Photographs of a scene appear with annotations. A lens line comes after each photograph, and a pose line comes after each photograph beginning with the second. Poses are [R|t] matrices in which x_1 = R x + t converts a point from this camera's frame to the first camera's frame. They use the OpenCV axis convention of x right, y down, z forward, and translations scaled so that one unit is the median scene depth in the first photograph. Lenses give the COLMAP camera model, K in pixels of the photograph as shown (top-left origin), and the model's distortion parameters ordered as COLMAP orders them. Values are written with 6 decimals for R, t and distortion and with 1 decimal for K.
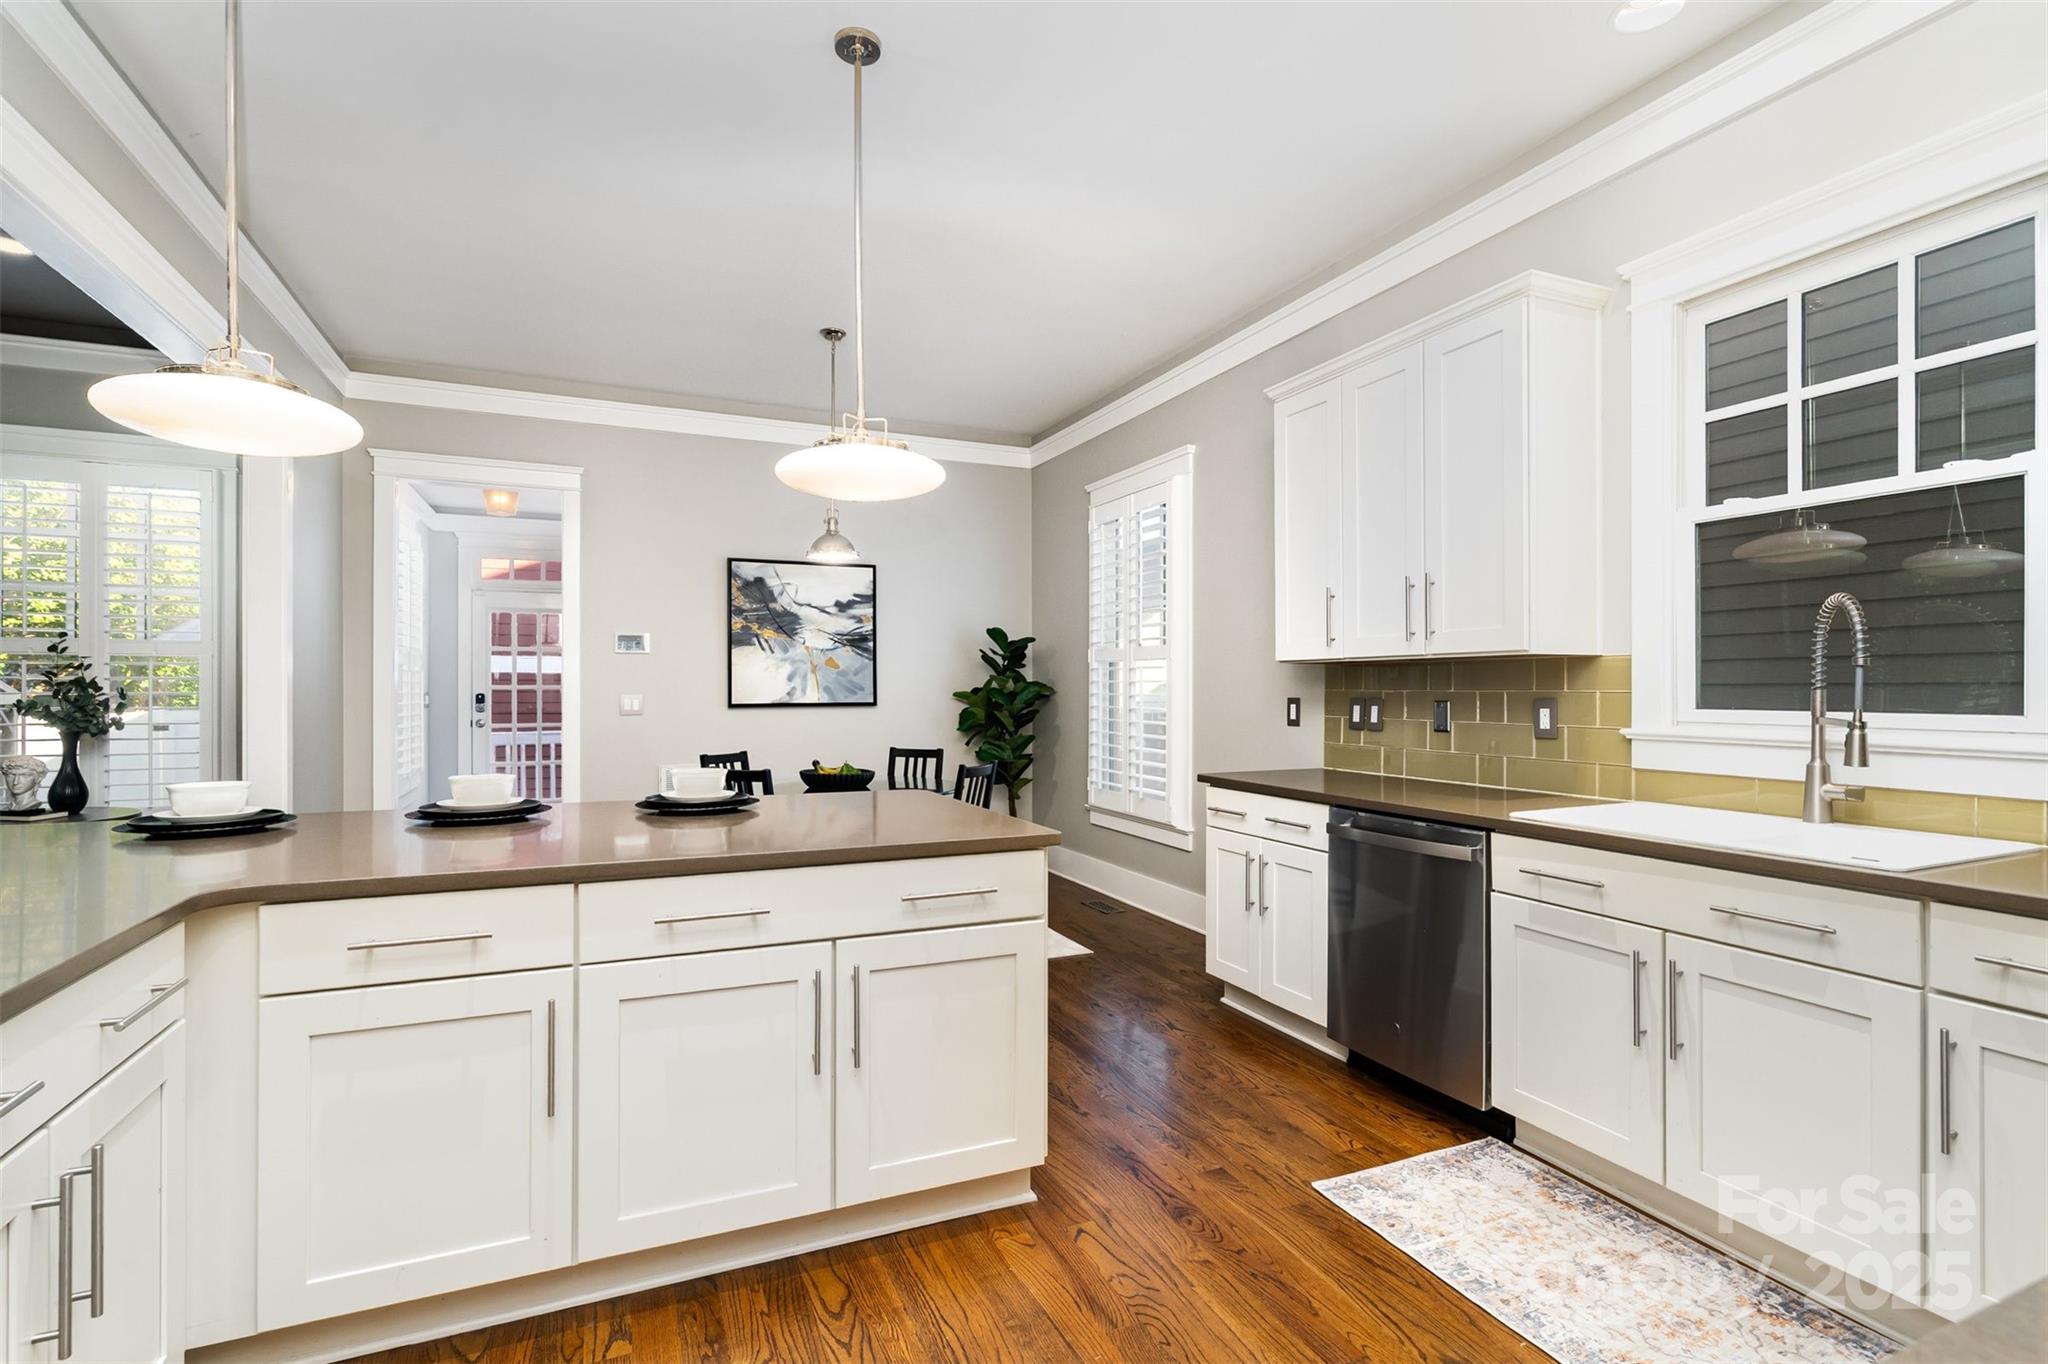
lens RADIAL K [[945.3, 0, 1025.5], [0, 945.3, 686.1], [0, 0, 1]] dist [-0.005597, -0.000020]
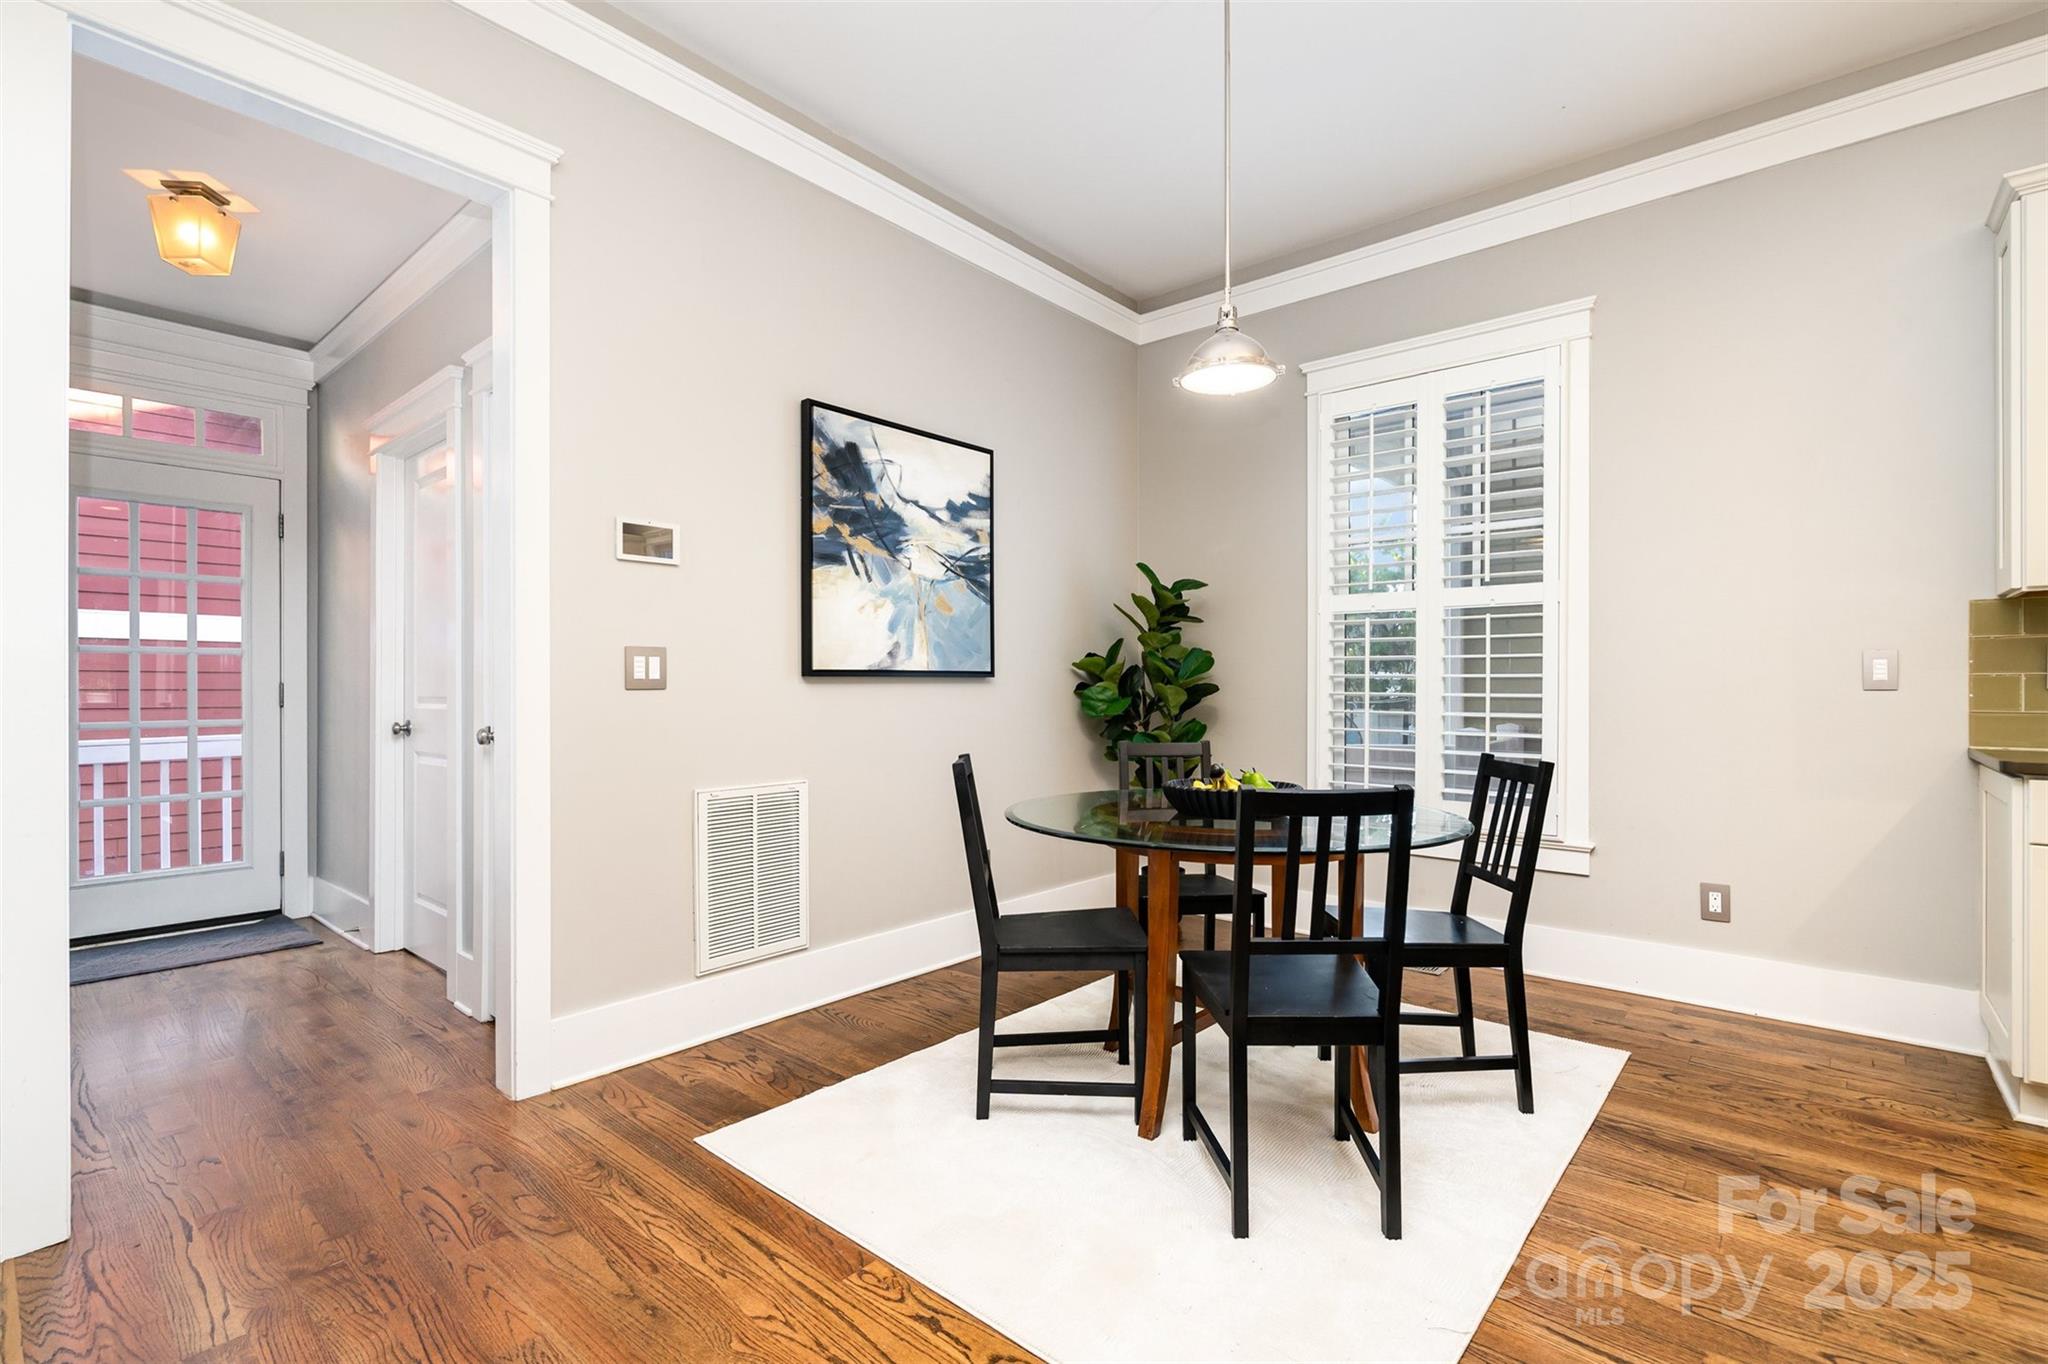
lens RADIAL K [[945.3, 0, 1025.5], [0, 945.3, 686.1], [0, 0, 1]] dist [-0.005597, -0.000020]
pose [[0.906511, -0.000722, 0.422182, -0.418669], [-0.001151, 0.999991, 0.004182, 0.025227], [-0.422181, -0.004277, 0.906501, 0.445726]]
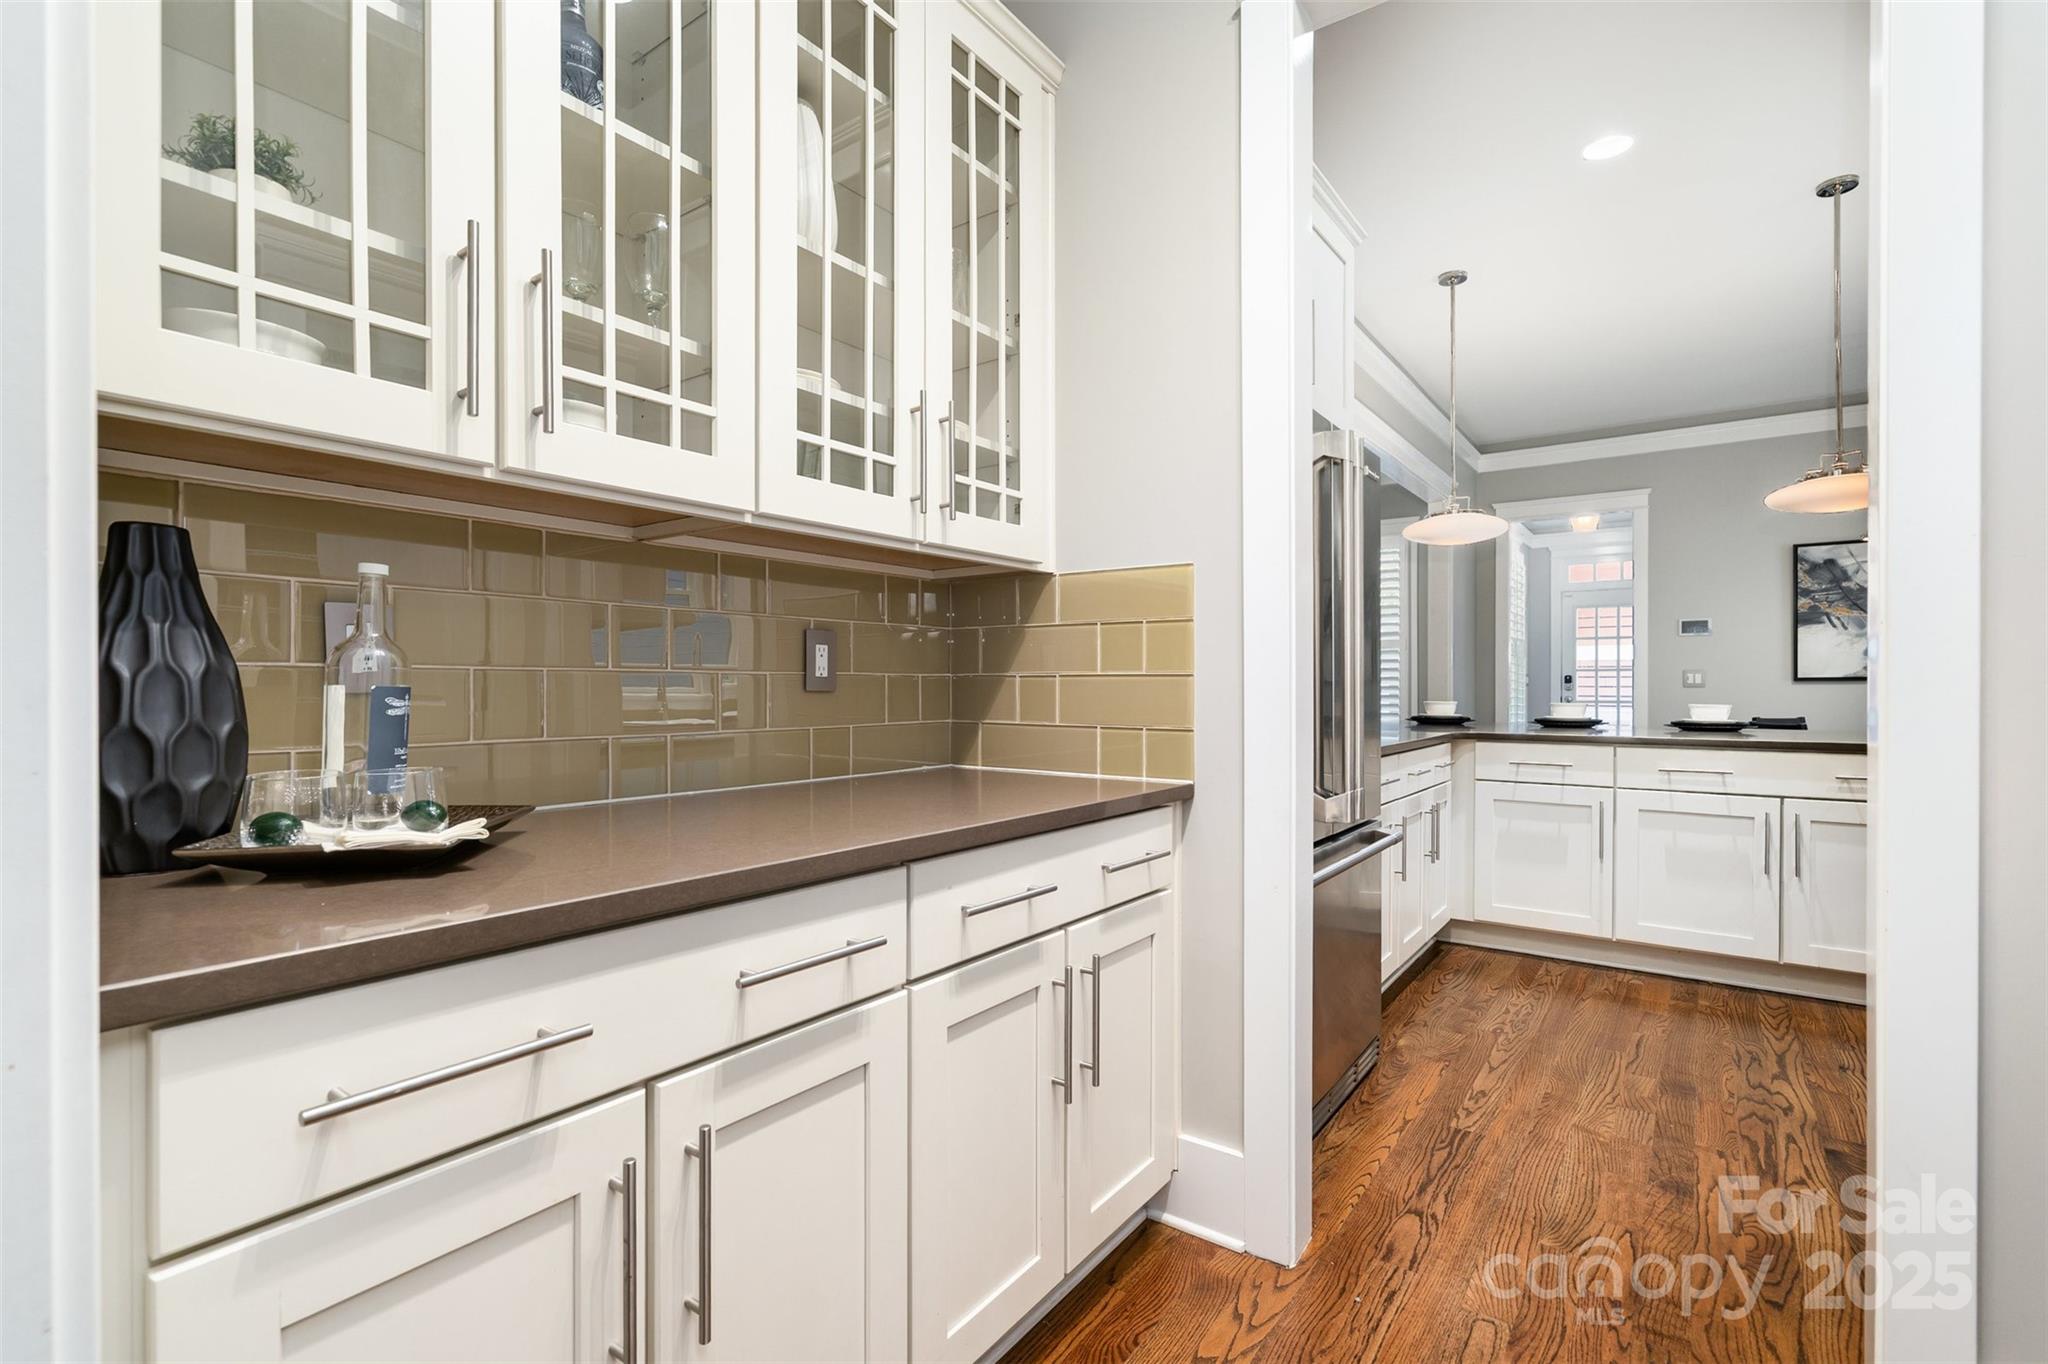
lens RADIAL K [[945.3, 0, 1025.5], [0, 945.3, 686.1], [0, 0, 1]] dist [-0.005597, -0.000020]
pose [[0.500411, 0.003517, -0.865781, 0.180715], [0.002577, 0.999981, 0.005552, 0.019617], [0.865784, -0.005010, 0.500392, -0.310864]]
